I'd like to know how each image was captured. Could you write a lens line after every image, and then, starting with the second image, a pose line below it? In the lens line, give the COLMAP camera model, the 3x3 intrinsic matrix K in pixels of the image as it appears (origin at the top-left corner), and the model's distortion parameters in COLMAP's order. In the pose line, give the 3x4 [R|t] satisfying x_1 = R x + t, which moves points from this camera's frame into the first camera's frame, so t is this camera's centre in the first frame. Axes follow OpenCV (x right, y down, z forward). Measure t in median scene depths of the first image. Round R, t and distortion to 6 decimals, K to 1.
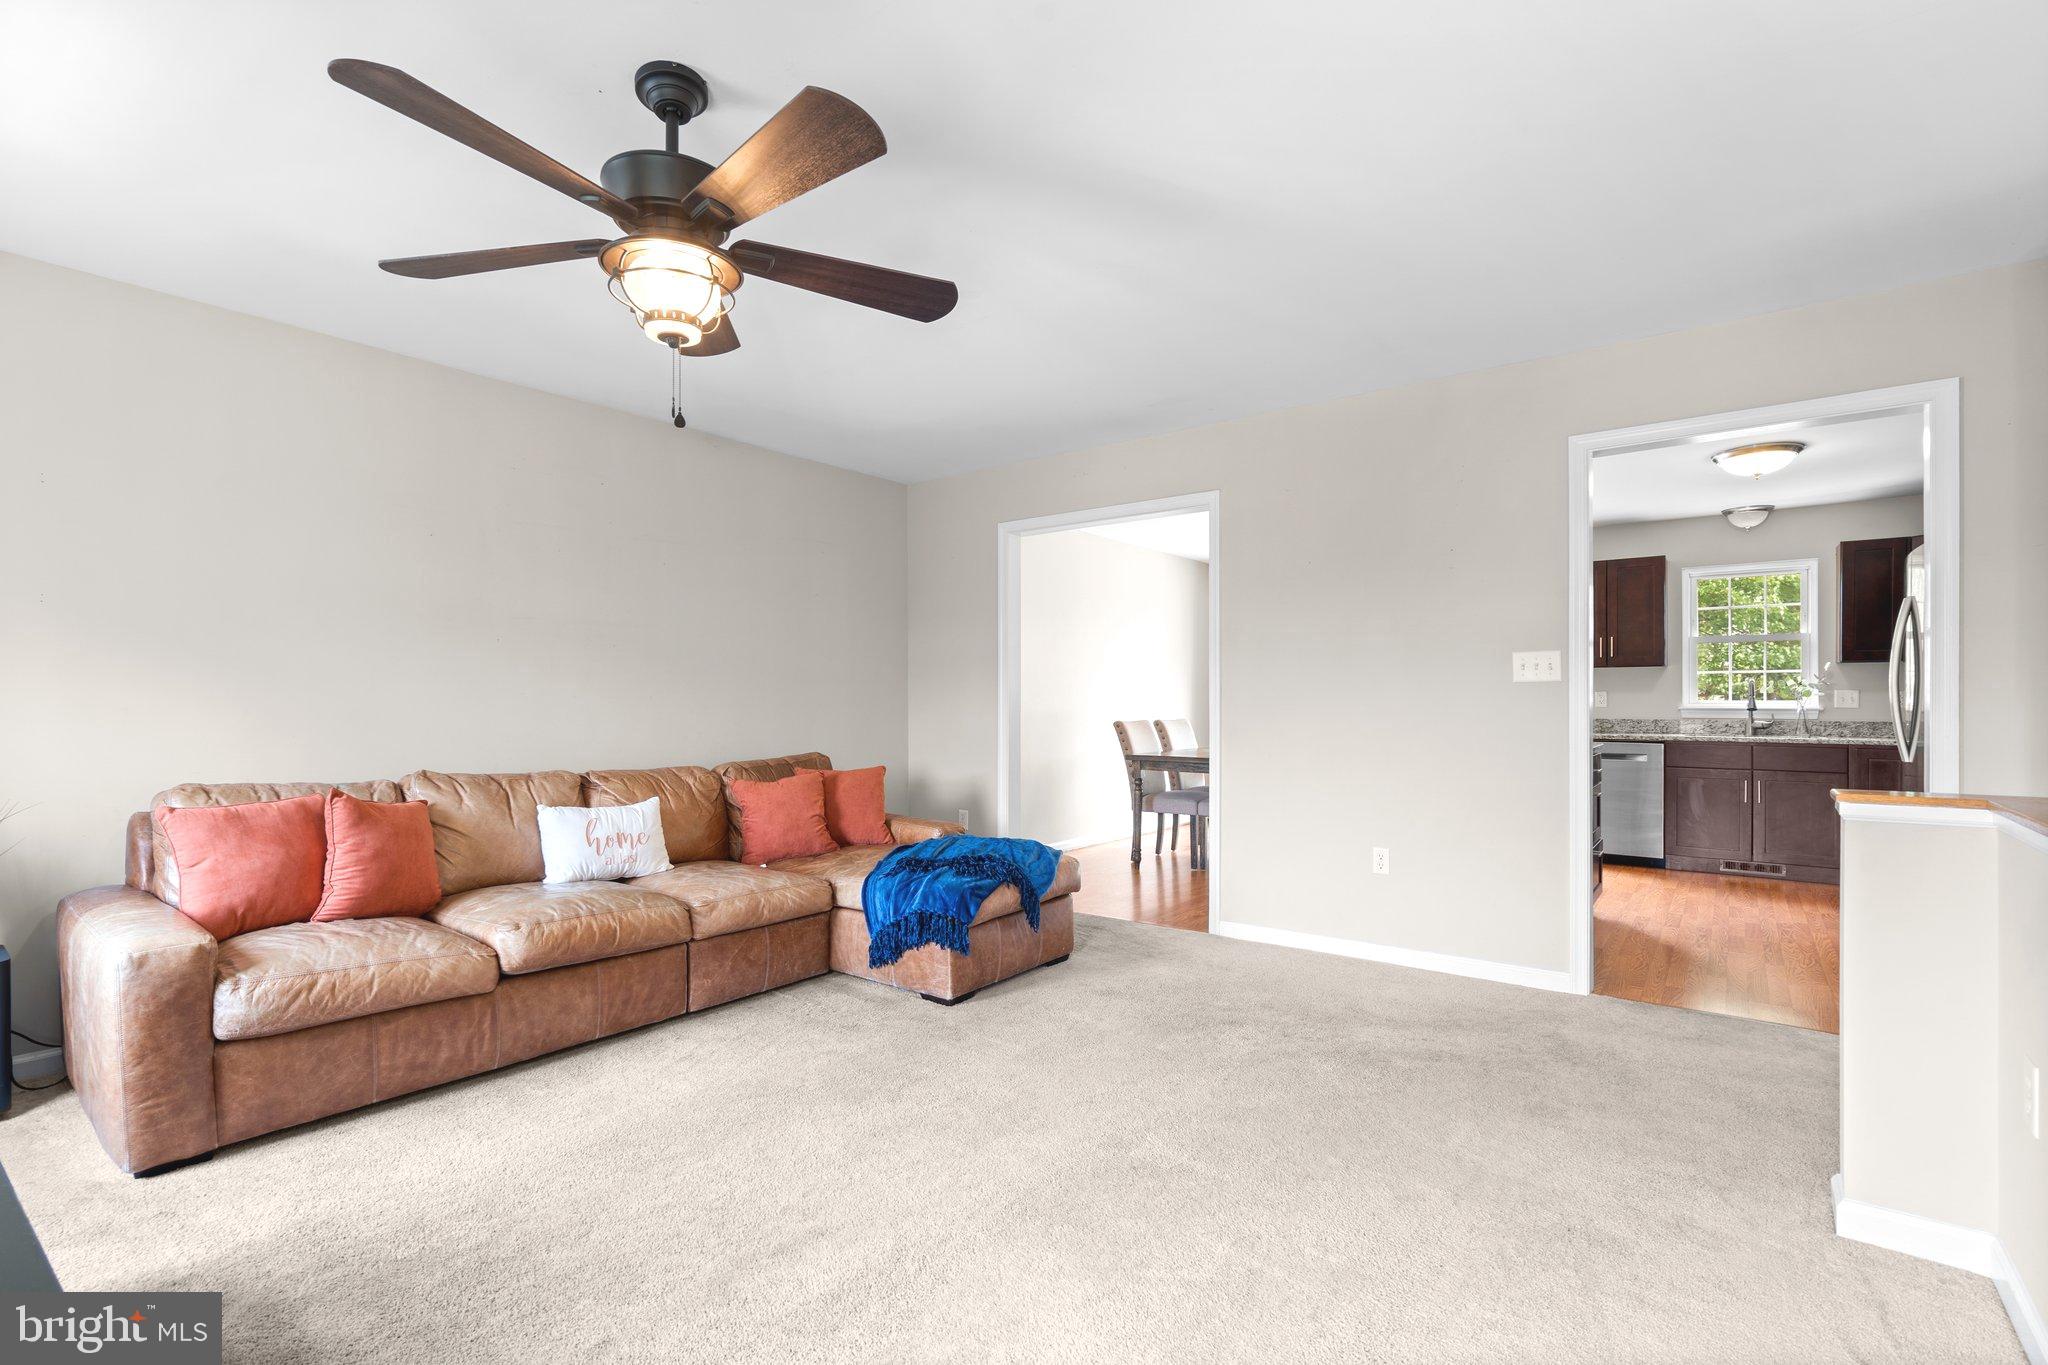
lens RADIAL K [[933.2, 0, 1012.3], [0, 933.2, 690.2], [0, 0, 1]] dist [-0.002563, 0.001987]
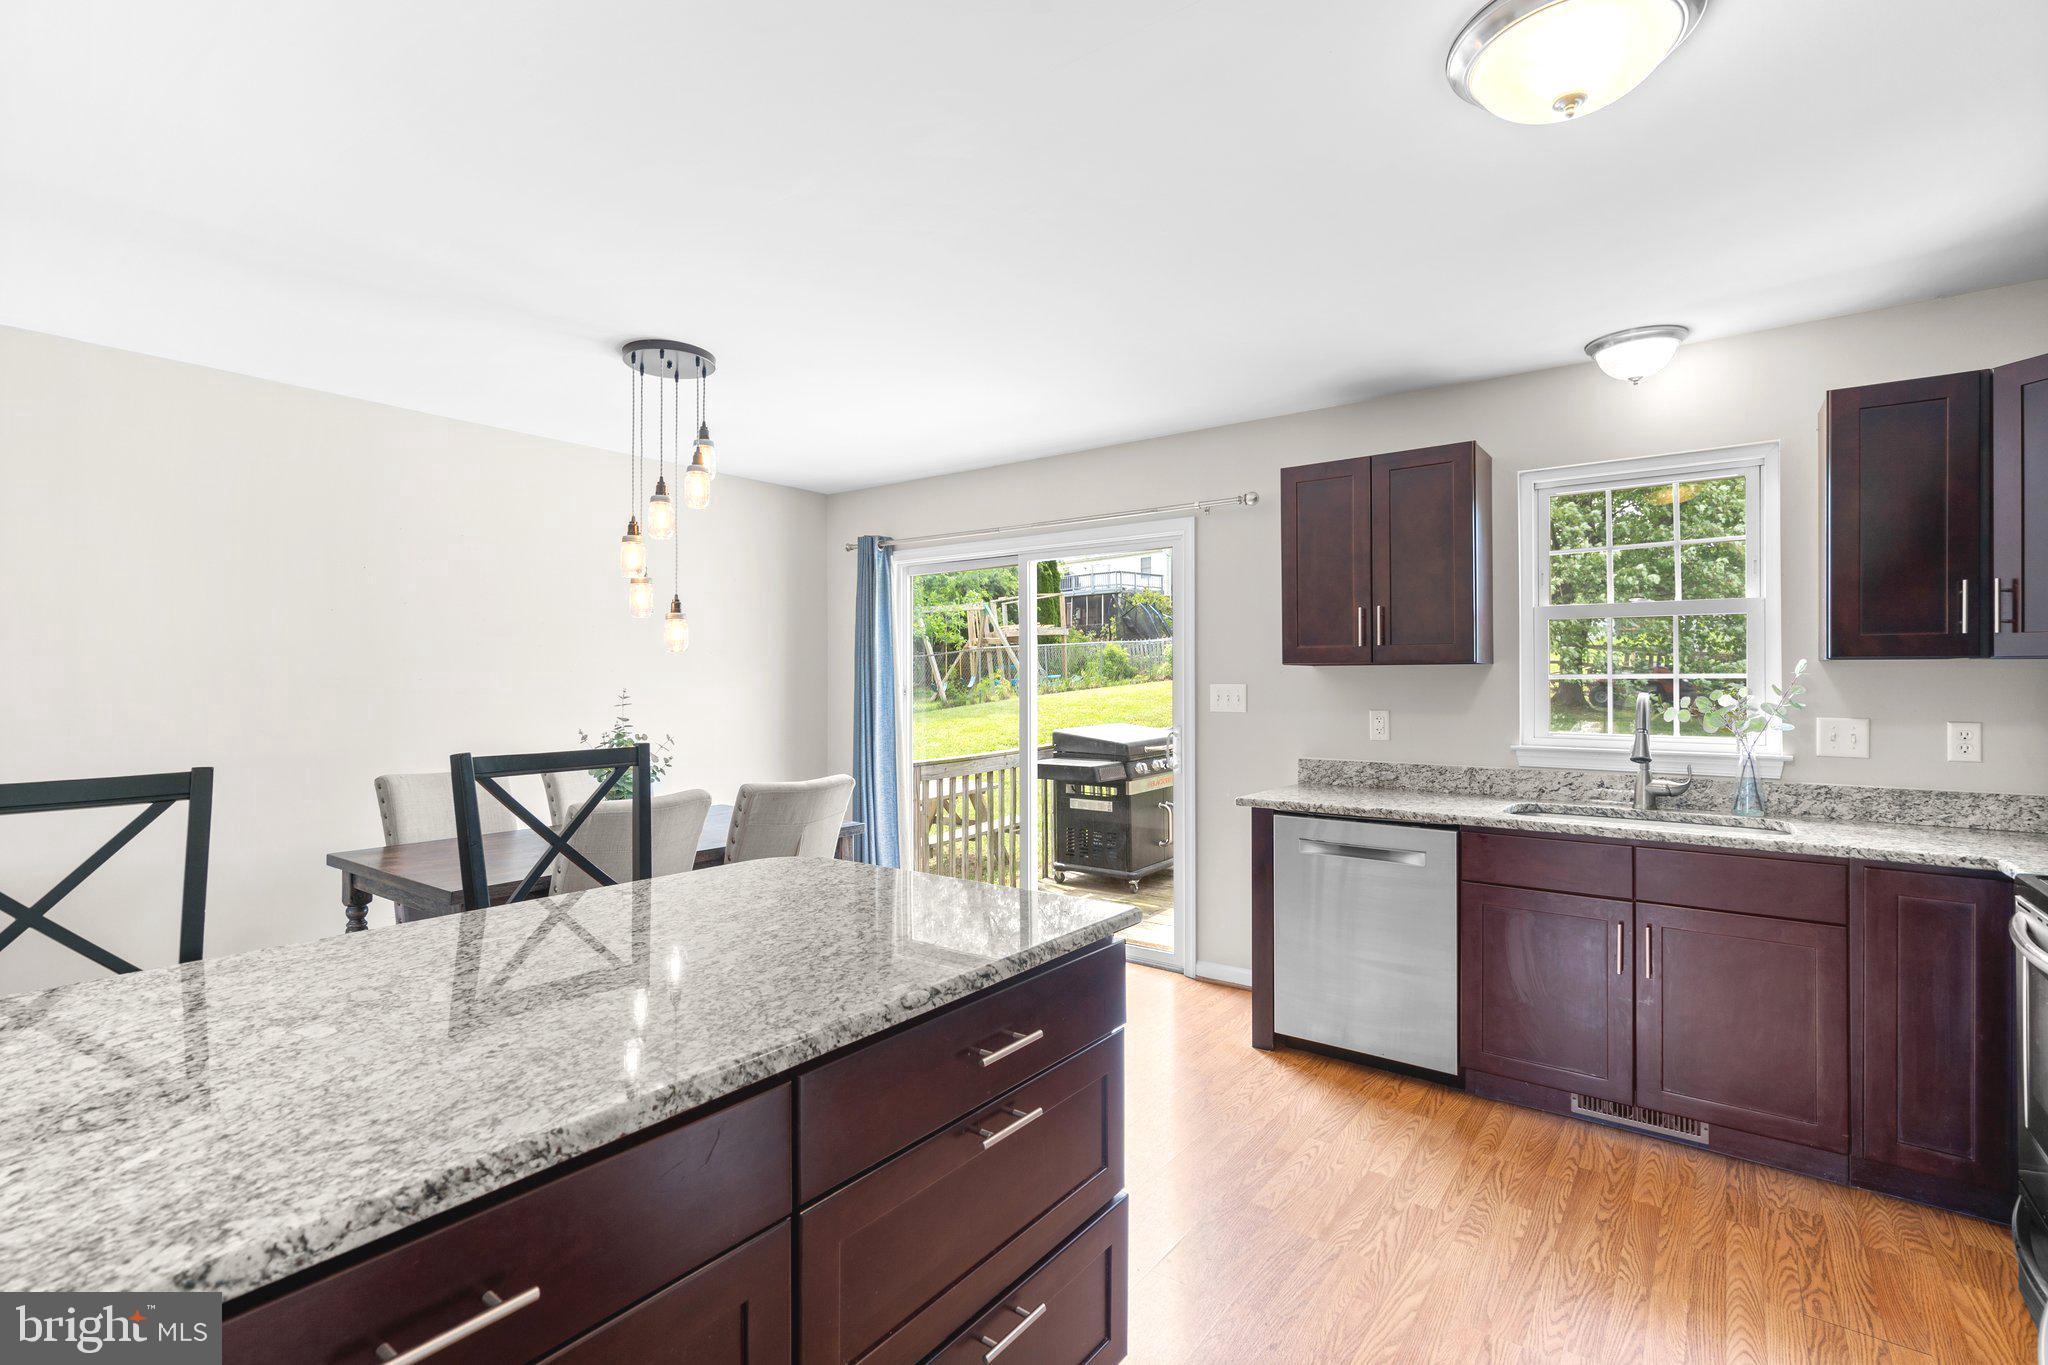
lens RADIAL K [[933.2, 0, 1011.6], [0, 933.2, 670.5], [0, 0, 1]] dist [-0.002563, 0.001987]
pose [[0.999980, -0.000538, 0.006347, 0.463566], [0.000564, 0.999991, -0.004174, -0.021698], [-0.006345, 0.004177, 0.999971, 0.521708]]
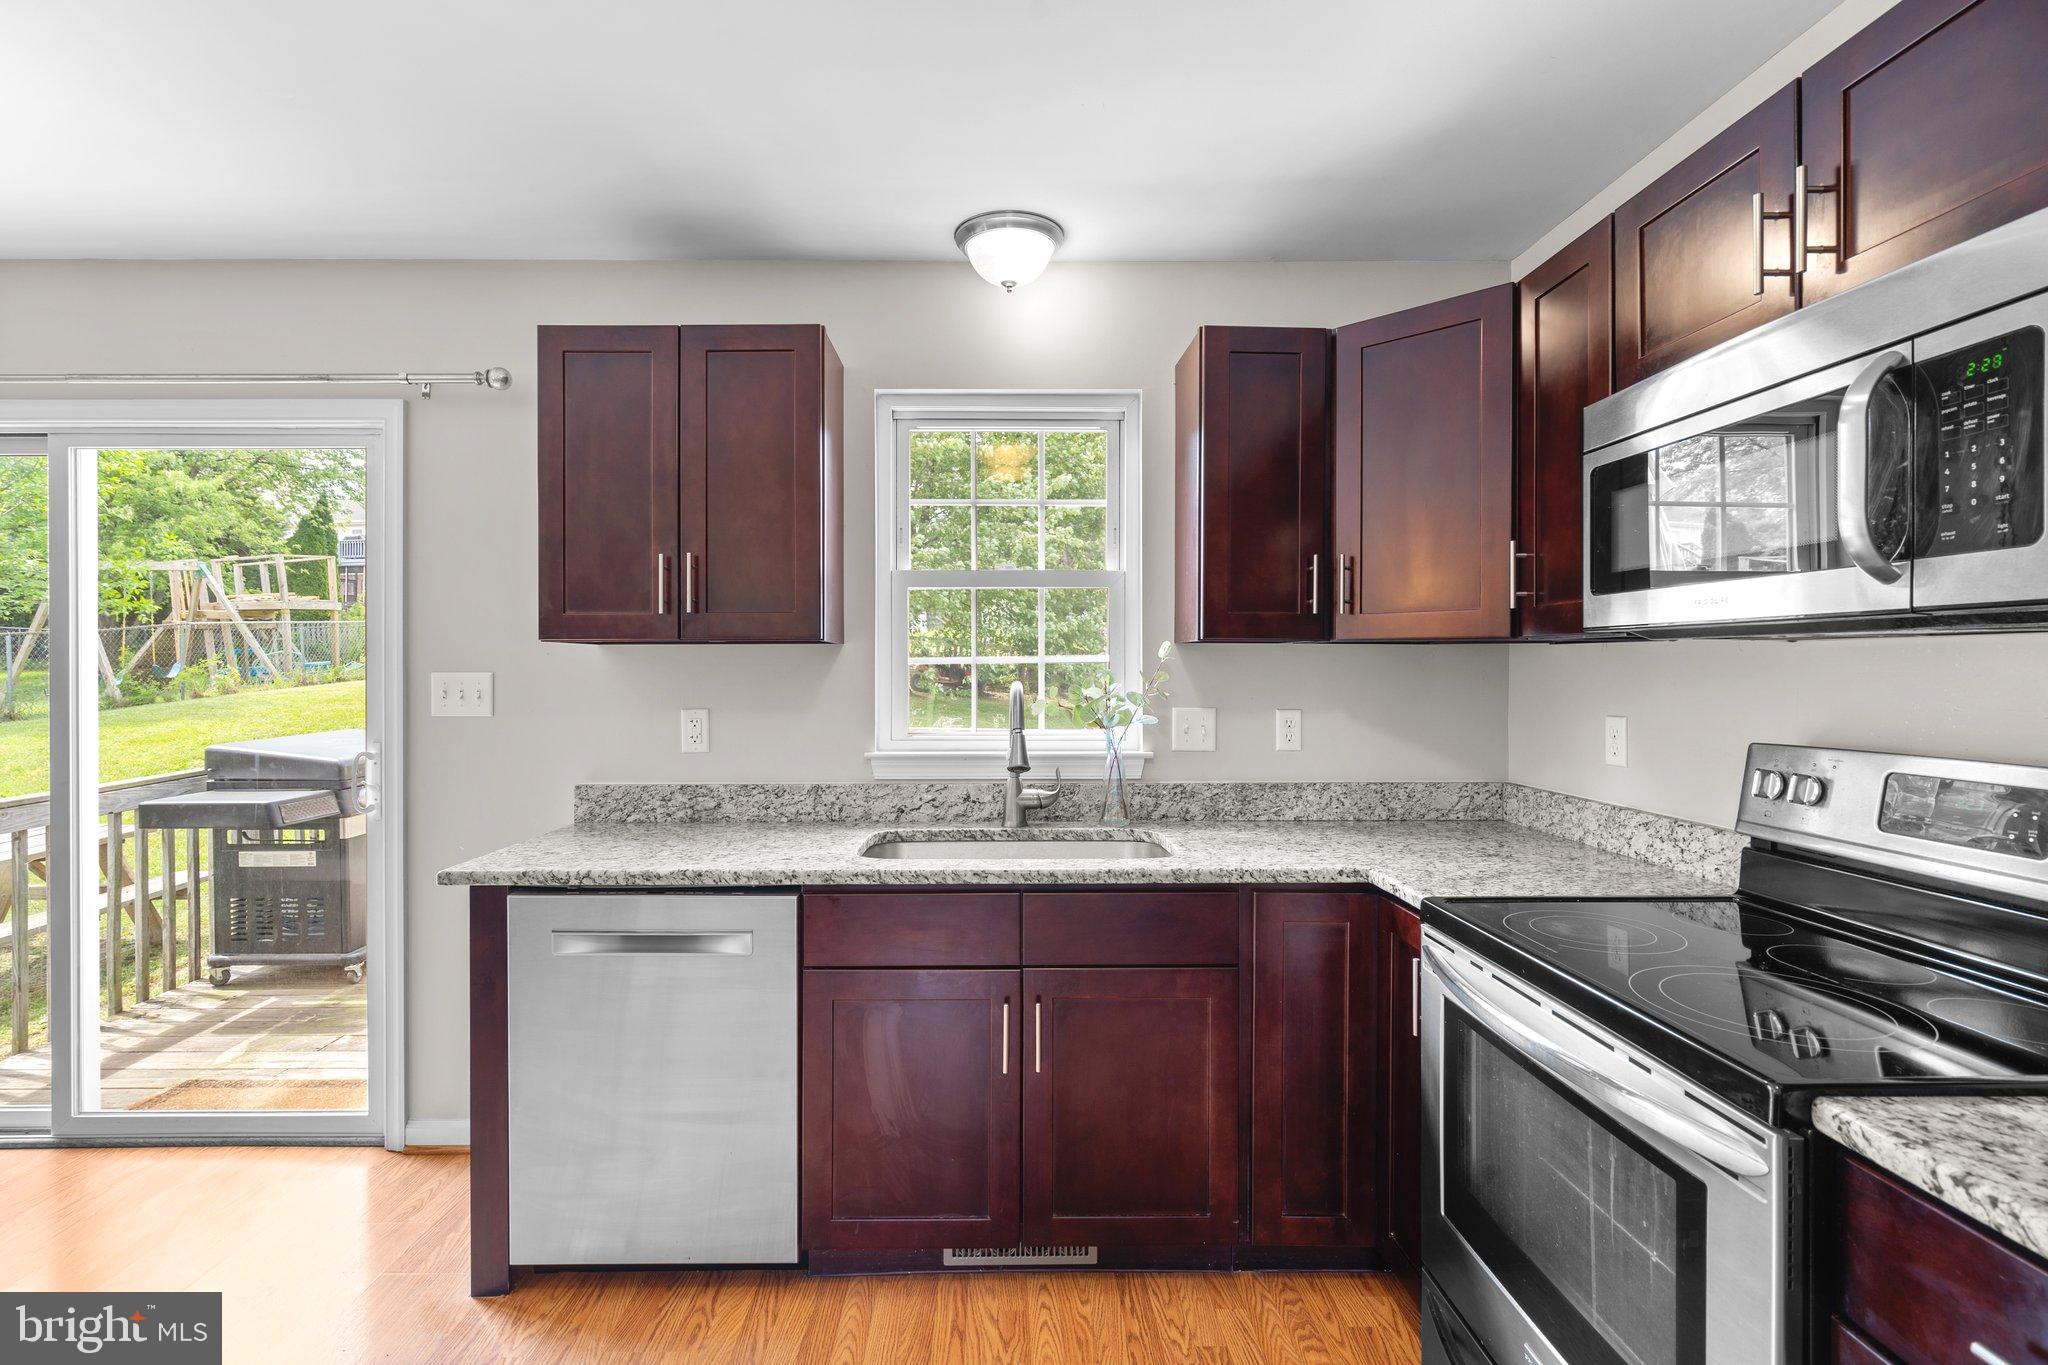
lens RADIAL K [[933.2, 0, 1009.3], [0, 933.2, 673.4], [0, 0, 1]] dist [-0.002563, 0.001987]
pose [[0.783063, -0.004988, 0.621923, 0.552611], [-0.002620, 0.999933, 0.011318, -0.019643], [-0.621937, -0.010492, 0.782997, 0.702815]]
